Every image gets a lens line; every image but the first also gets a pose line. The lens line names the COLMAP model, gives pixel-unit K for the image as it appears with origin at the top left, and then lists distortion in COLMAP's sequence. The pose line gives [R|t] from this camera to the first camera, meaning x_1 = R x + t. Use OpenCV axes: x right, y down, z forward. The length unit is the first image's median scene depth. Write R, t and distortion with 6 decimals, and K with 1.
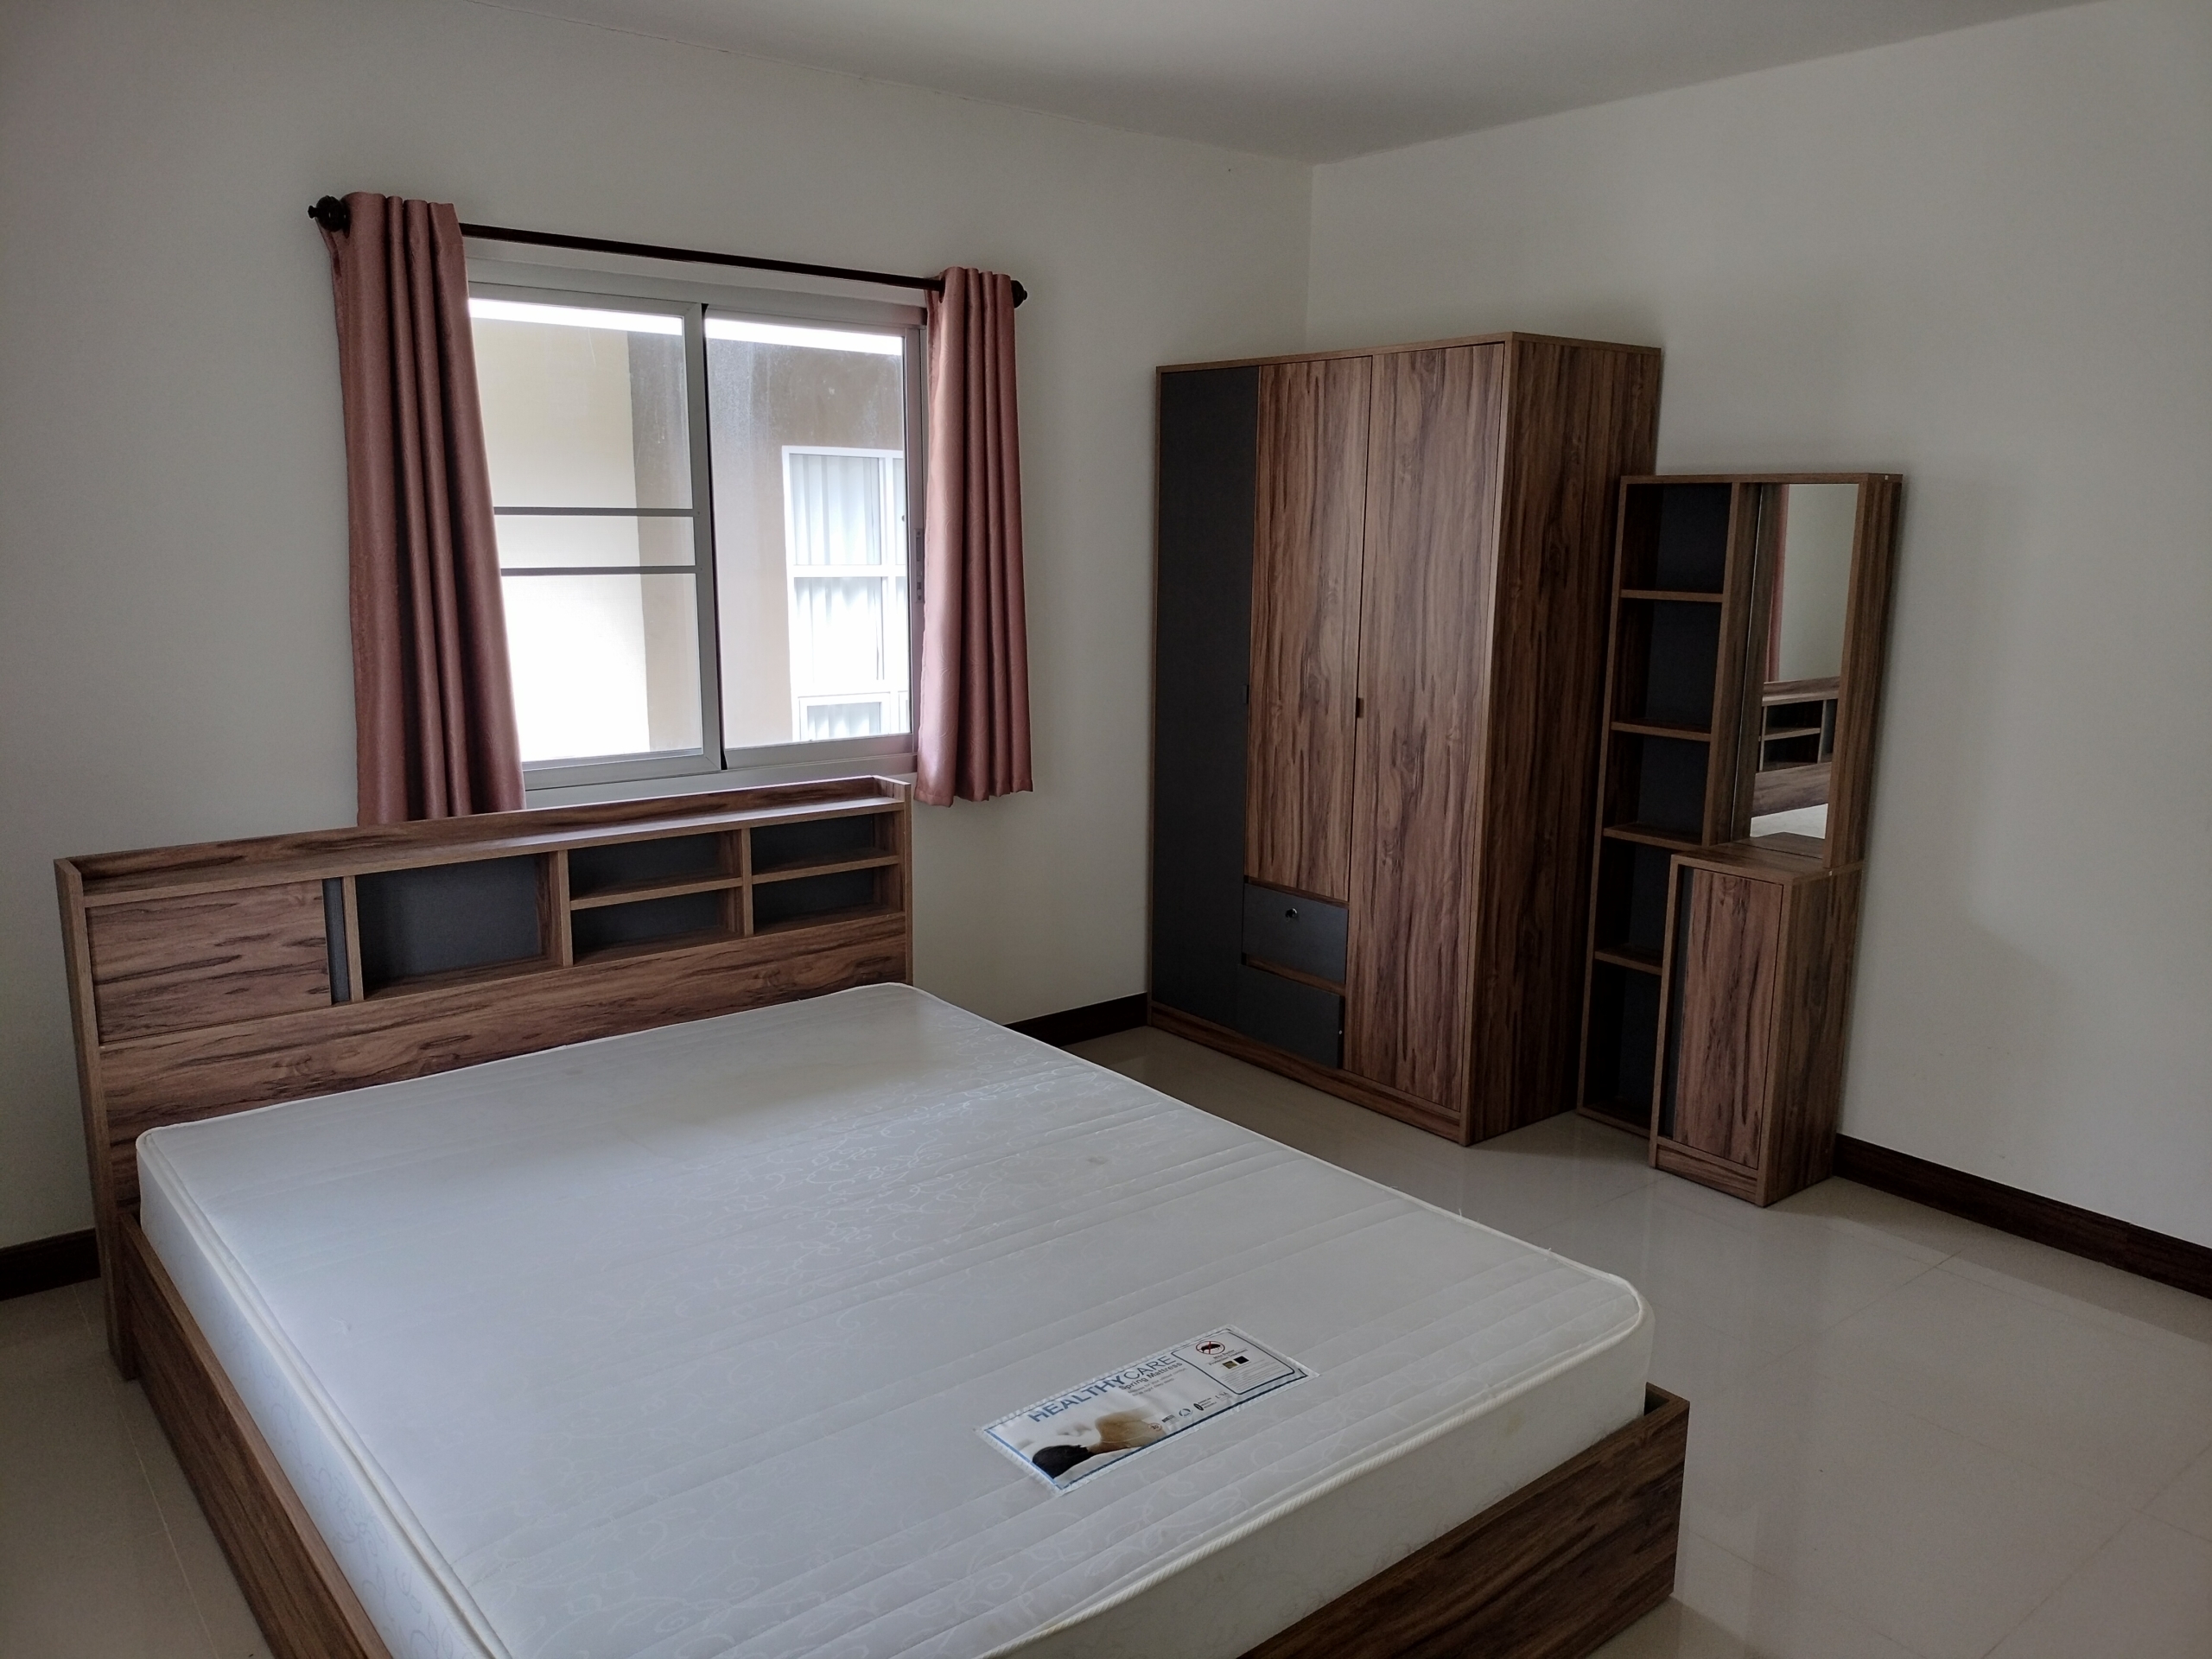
lens RADIAL K [[1659.3, 0, 1106.0], [0, 1659.3, 829.5], [0, 0, 1]] dist [-0.002554, -0.002293]
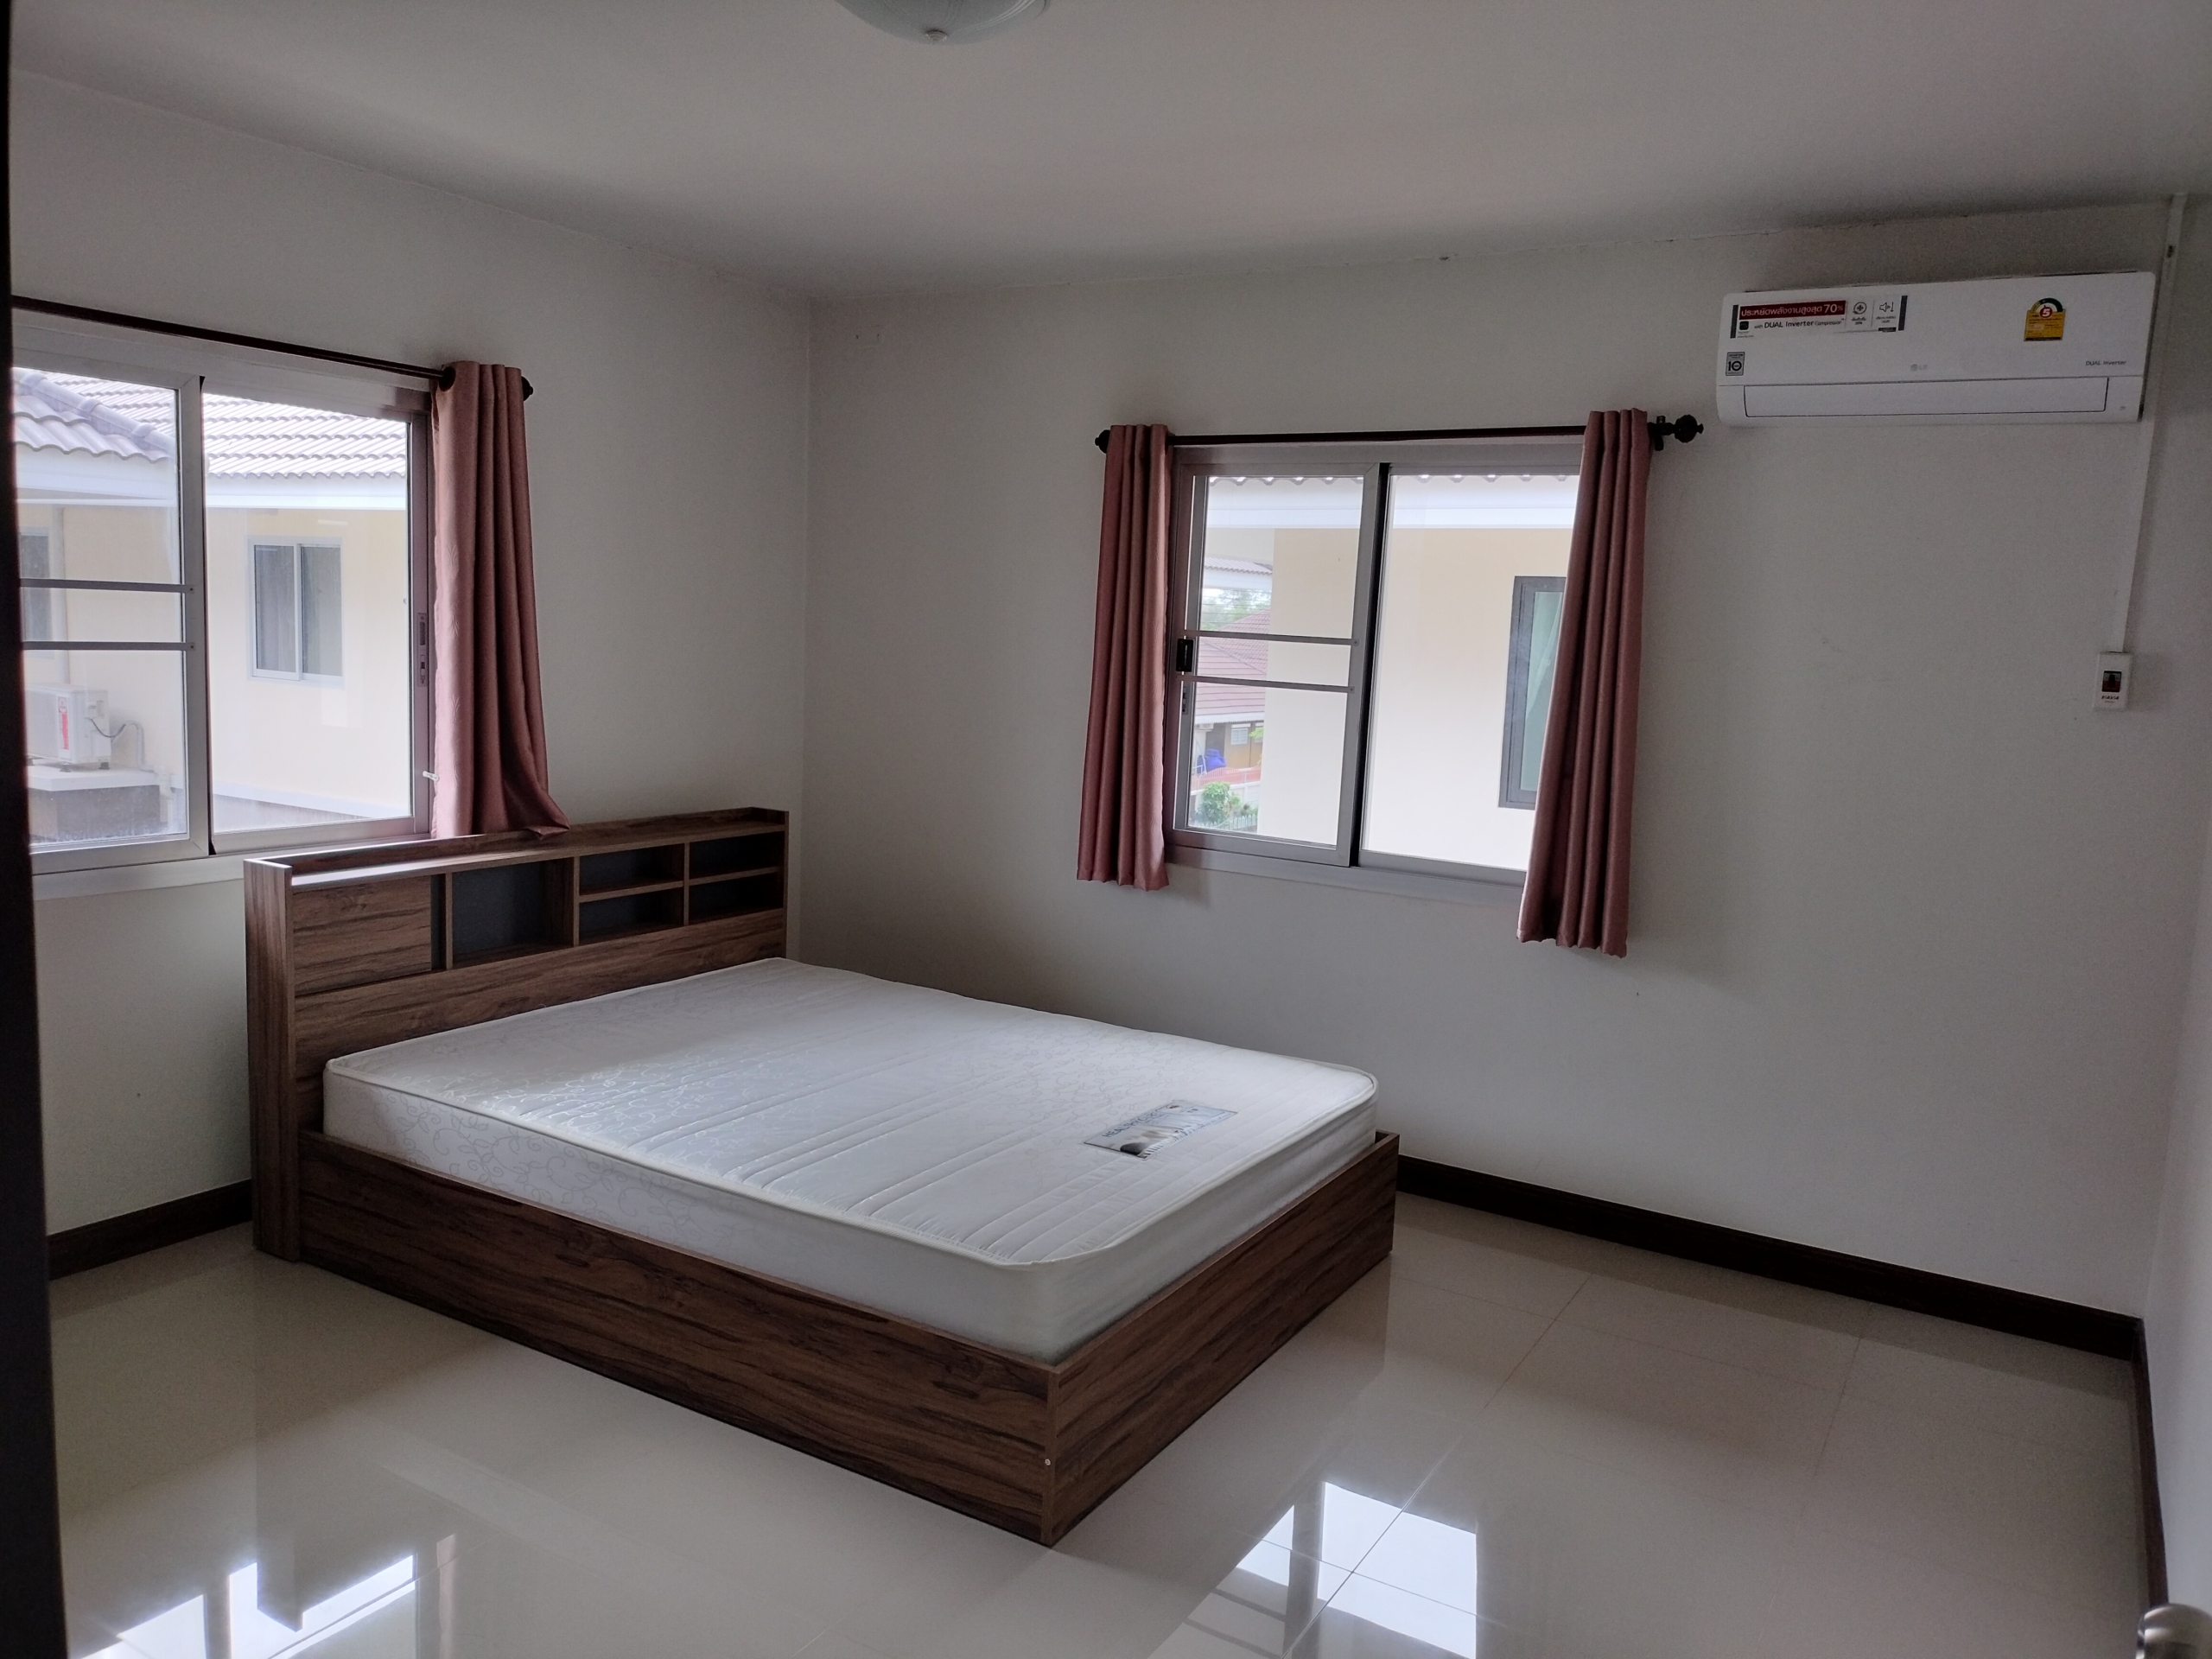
lens RADIAL K [[1659.3, 0, 1106.0], [0, 1659.3, 829.5], [0, 0, 1]] dist [-0.002554, -0.002293]
pose [[0.935968, -0.016774, 0.351685, -0.394948], [0.036216, 0.998153, -0.048775, 0.068988], [-0.350217, 0.058389, 0.934847, -0.364536]]
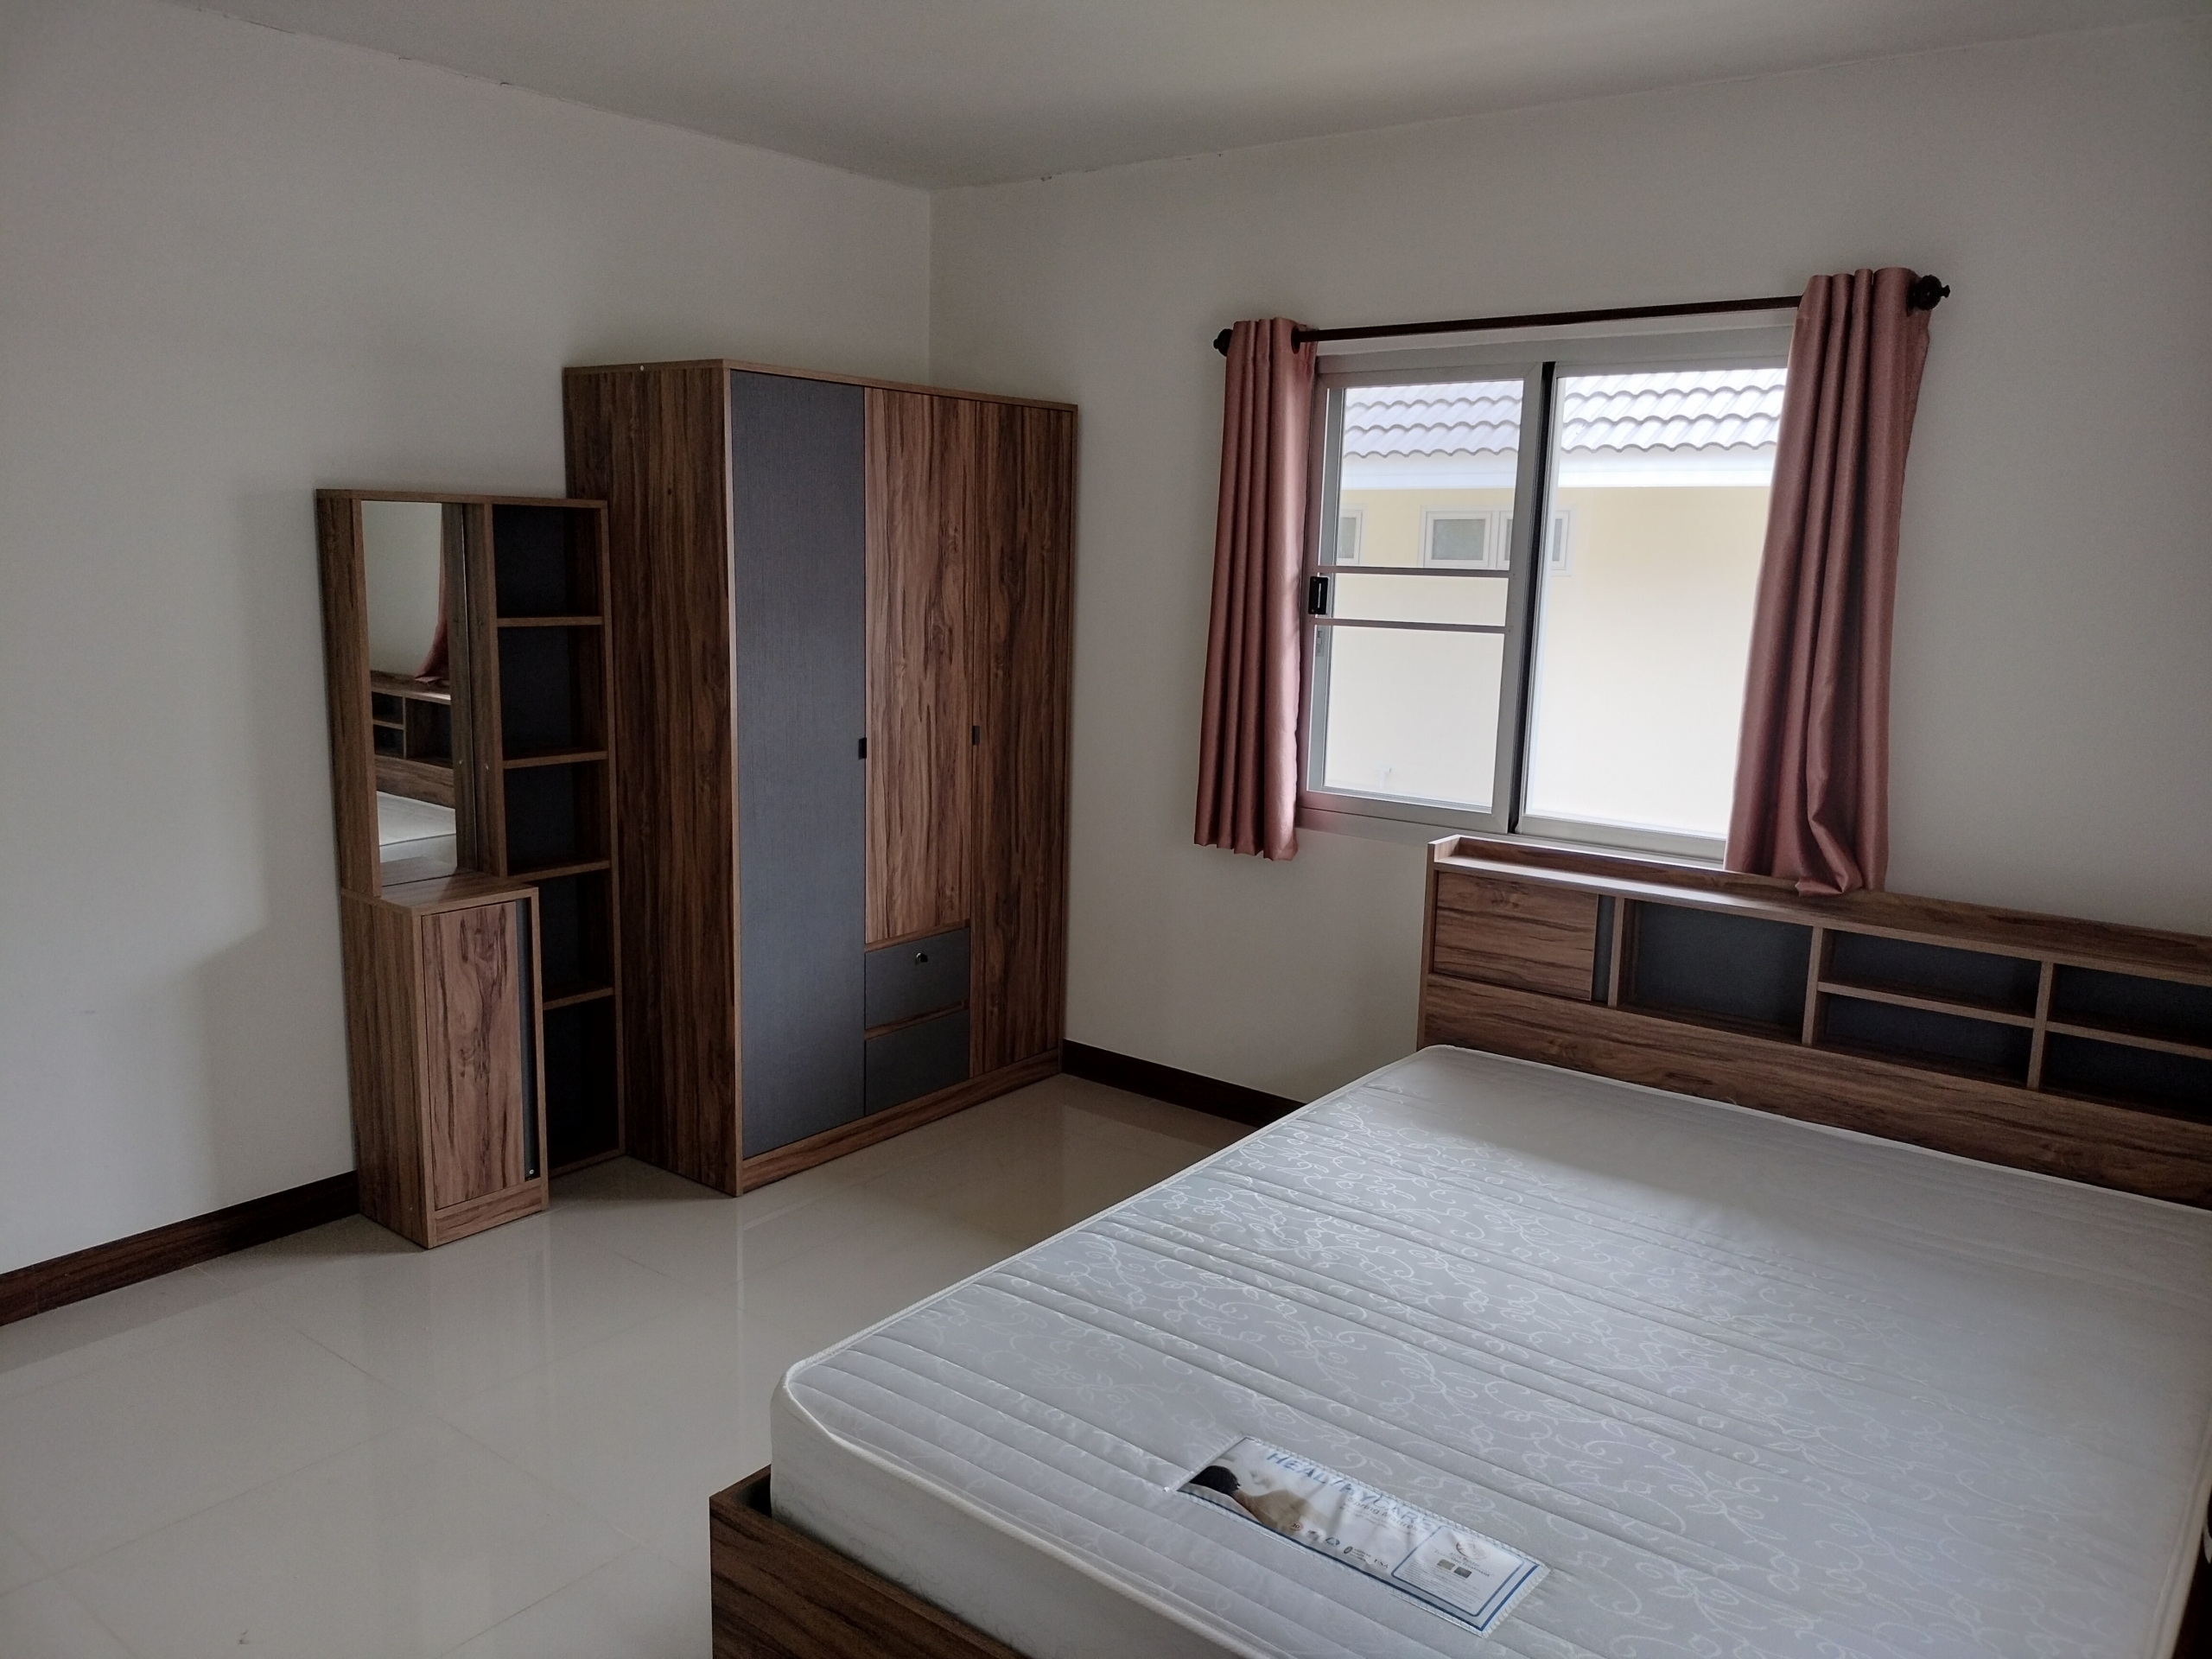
lens RADIAL K [[1750.3, 0, 1104.0], [0, 1750.3, 801.4], [0, 0, 1]] dist [-0.015531, -0.008541]
pose [[0.165555, 0.137145, -0.976618, 0.559957], [-0.193542, 0.975544, 0.104185, -0.081265], [0.967023, 0.171768, 0.188050, 0.384559]]
